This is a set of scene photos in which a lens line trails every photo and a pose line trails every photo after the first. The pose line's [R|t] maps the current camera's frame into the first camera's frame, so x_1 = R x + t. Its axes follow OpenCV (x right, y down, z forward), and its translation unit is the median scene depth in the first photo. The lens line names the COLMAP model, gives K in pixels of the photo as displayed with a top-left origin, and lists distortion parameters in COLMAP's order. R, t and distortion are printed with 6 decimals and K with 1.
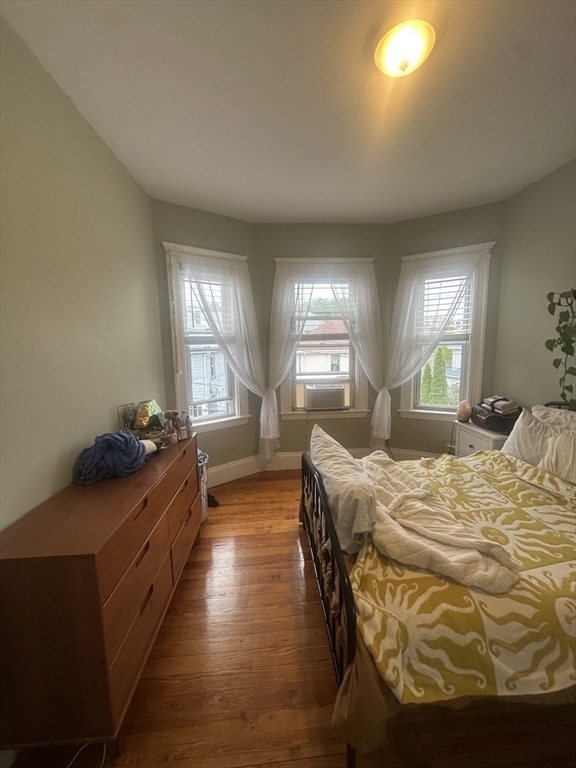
lens RADIAL K [[305.3, 0, 290.2], [0, 305.3, 383.2], [0, 0, 1]] dist [-0.003553, 0.001384]
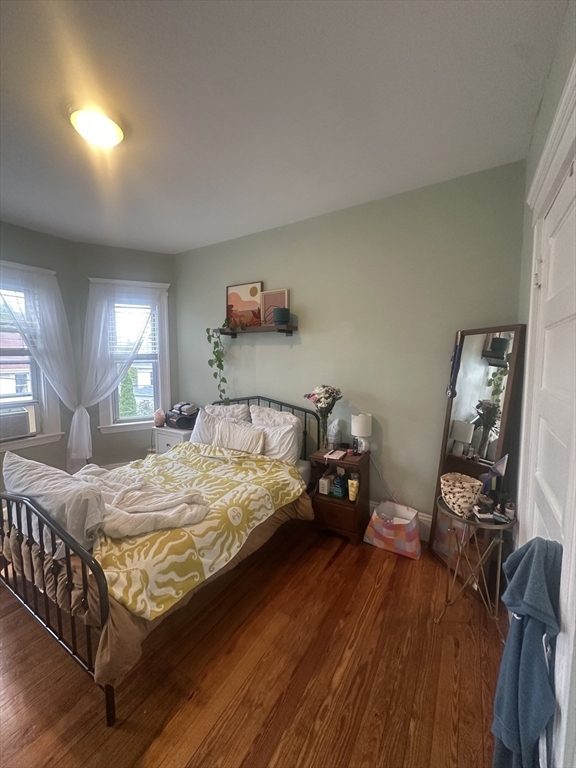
lens RADIAL K [[305.3, 0, 288.6], [0, 305.3, 385.0], [0, 0, 1]] dist [-0.003553, 0.001384]
pose [[0.580782, -0.050320, 0.812503, -0.158296], [0.096557, 0.995300, -0.007379, 0.031777], [-0.808313, 0.082738, 0.582911, -0.185333]]
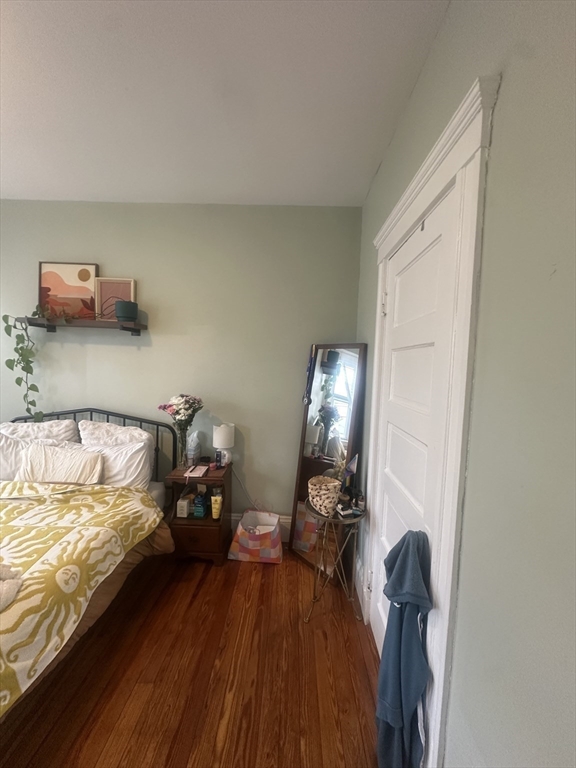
lens RADIAL K [[305.3, 0, 288.4], [0, 305.3, 384.4], [0, 0, 1]] dist [-0.003553, 0.001384]
pose [[0.097052, -0.042754, 0.994361, -0.122897], [0.092485, 0.995142, 0.033760, -0.002489], [-0.990973, 0.088687, 0.100535, -0.065247]]
